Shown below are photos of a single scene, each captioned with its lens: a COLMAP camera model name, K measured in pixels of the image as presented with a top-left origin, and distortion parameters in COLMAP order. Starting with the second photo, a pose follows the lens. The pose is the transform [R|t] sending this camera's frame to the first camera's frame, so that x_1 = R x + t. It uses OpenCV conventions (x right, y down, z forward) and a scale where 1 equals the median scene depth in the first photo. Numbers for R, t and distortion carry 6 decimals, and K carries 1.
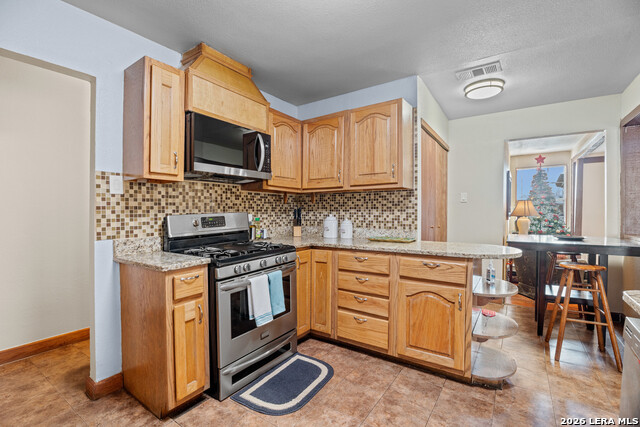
lens RADIAL K [[288.9, 0, 318.9], [0, 288.9, 213.6], [0, 0, 1]] dist [0.003340, 0.000639]
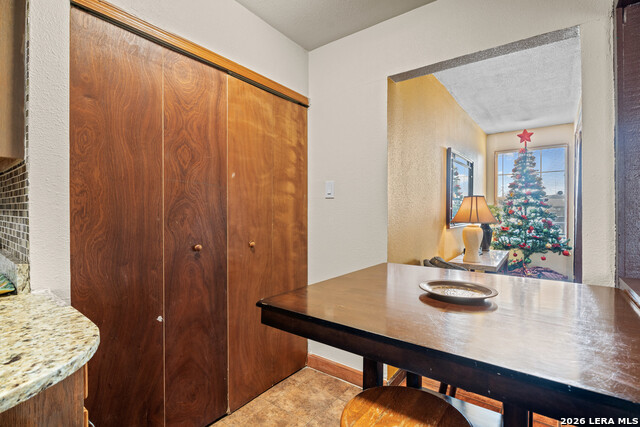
lens RADIAL K [[308.7, 0, 320.0], [0, 308.7, 213.7], [0, 0, 1]] dist [-0.001259, -0.000690]
pose [[0.998745, 0.002234, -0.050026, 0.336151], [-0.002572, 0.999974, -0.006688, -0.003577], [0.050010, 0.006809, 0.998725, 0.275795]]
